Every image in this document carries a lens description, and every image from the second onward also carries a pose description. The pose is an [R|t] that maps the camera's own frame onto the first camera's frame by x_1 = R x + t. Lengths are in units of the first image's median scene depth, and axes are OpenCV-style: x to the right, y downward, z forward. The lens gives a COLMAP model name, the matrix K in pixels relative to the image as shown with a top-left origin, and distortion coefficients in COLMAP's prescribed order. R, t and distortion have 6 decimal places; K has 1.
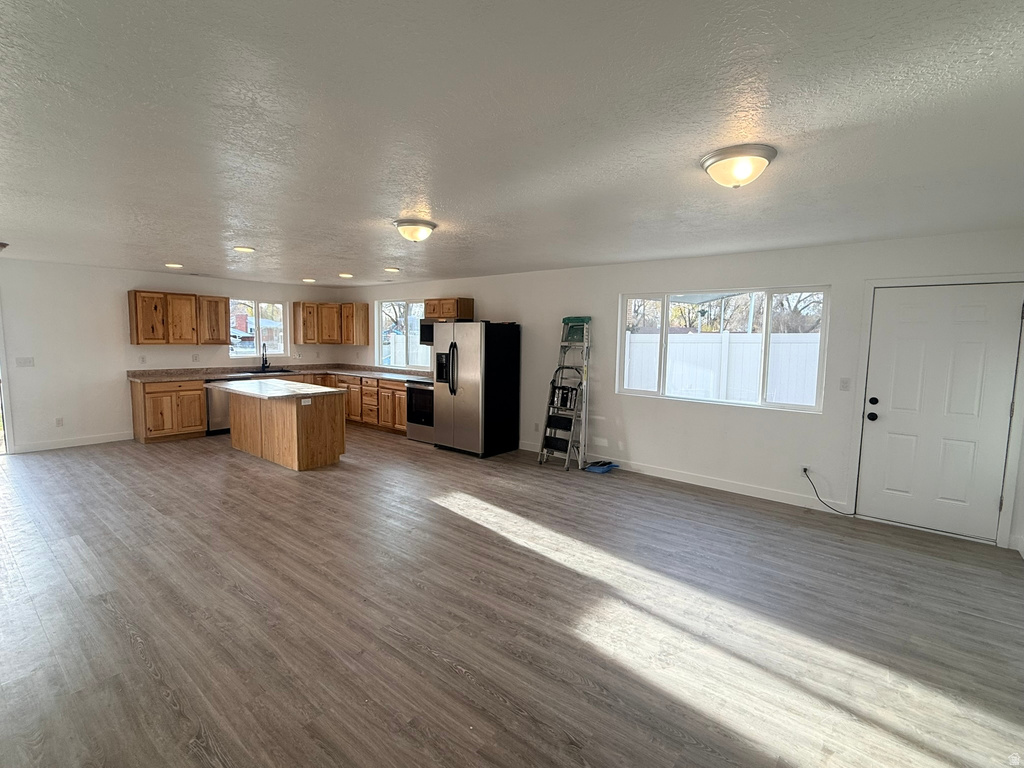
lens RADIAL K [[472.4, 0, 511.2], [0, 472.4, 380.2], [0, 0, 1]] dist [0.001968, -0.001789]
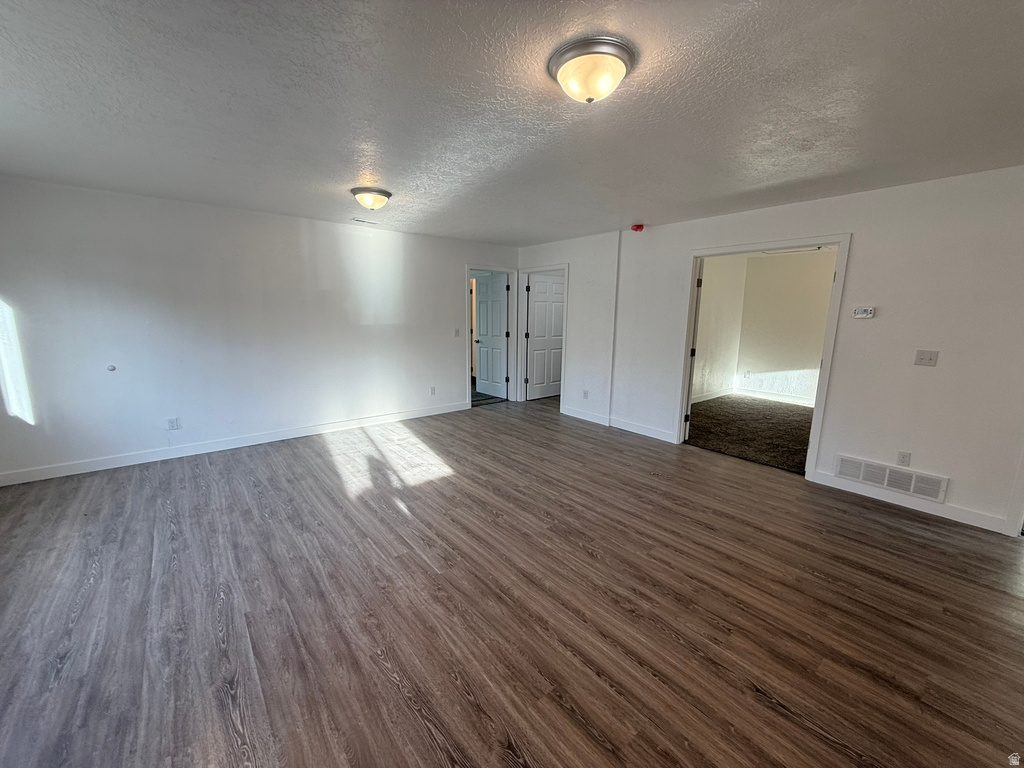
lens RADIAL K [[411.3, 0, 505.3], [0, 411.3, 374.0], [0, 0, 1]] dist [-0.000603, 0.000844]
pose [[-0.975283, -0.062968, 0.211797, -0.127477], [-0.009425, 0.969518, 0.244840, -0.067540], [-0.220758, 0.236792, -0.946148, 0.851636]]
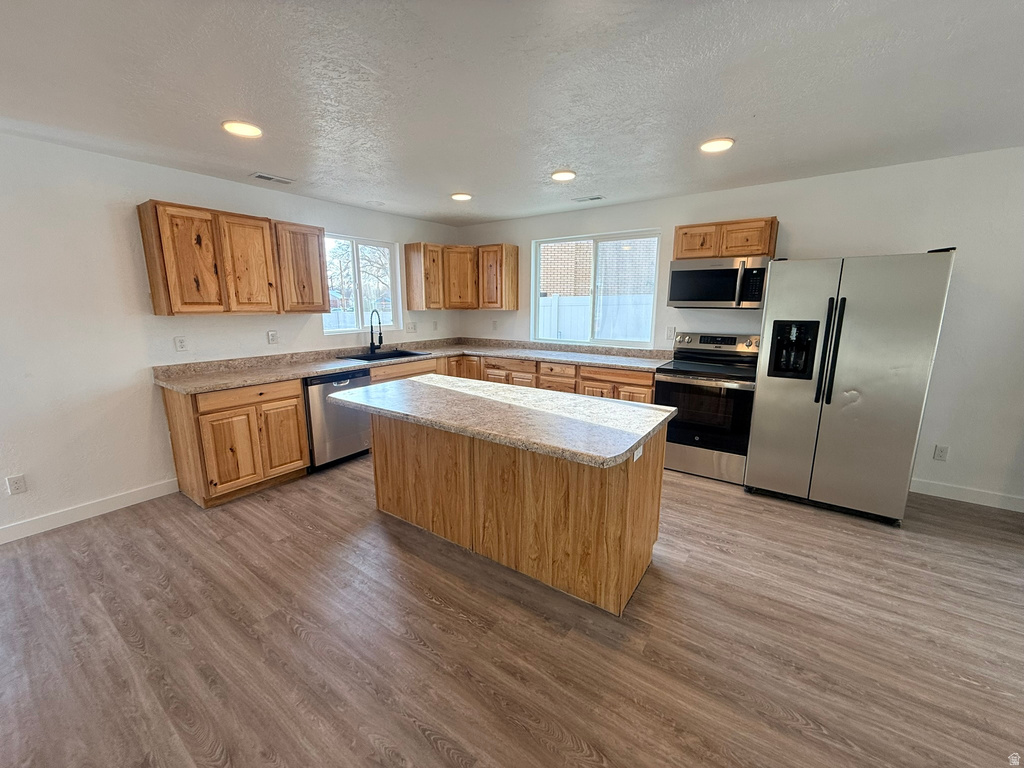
lens RADIAL K [[411.3, 0, 513.2], [0, 411.3, 381.2], [0, 0, 1]] dist [-0.000603, 0.000844]
pose [[0.998230, -0.027091, 0.052949, -0.456509], [0.021799, 0.994940, 0.098082, -0.040964], [-0.055339, -0.096754, 0.993769, 0.545405]]
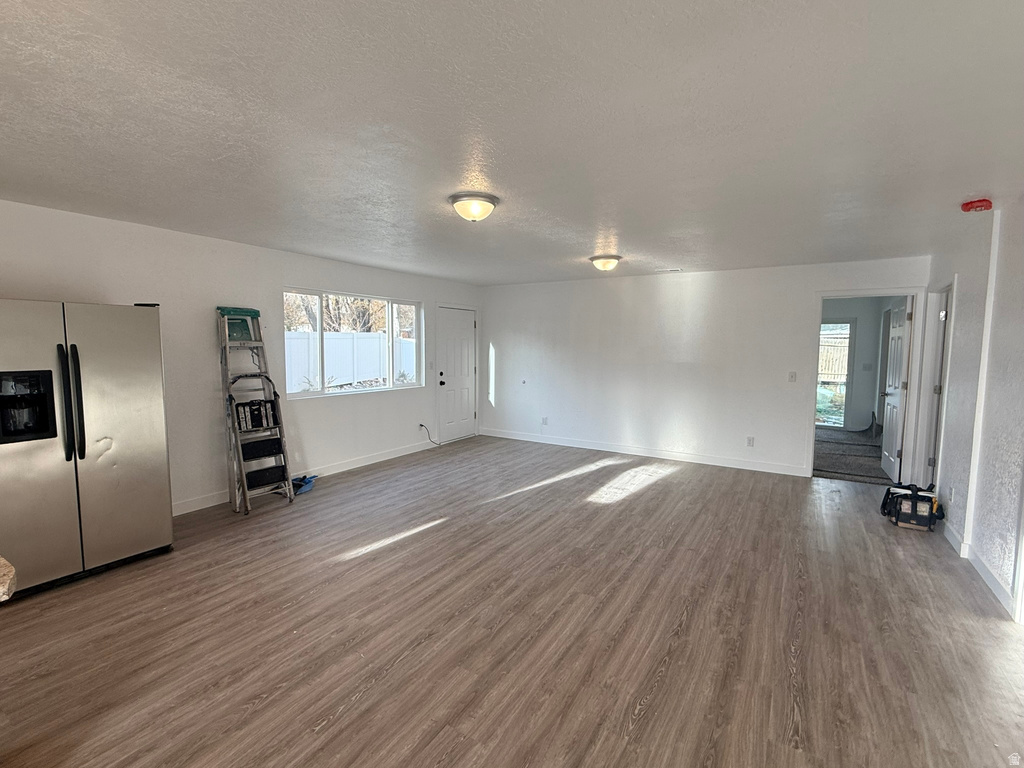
lens RADIAL K [[472.4, 0, 510.9], [0, 472.4, 384.8], [0, 0, 1]] dist [0.001968, -0.001789]
pose [[-0.117401, -0.102837, 0.987746, -0.587826], [0.081923, 0.990231, 0.112832, -0.055200], [-0.989700, 0.094166, -0.107829, 0.588674]]
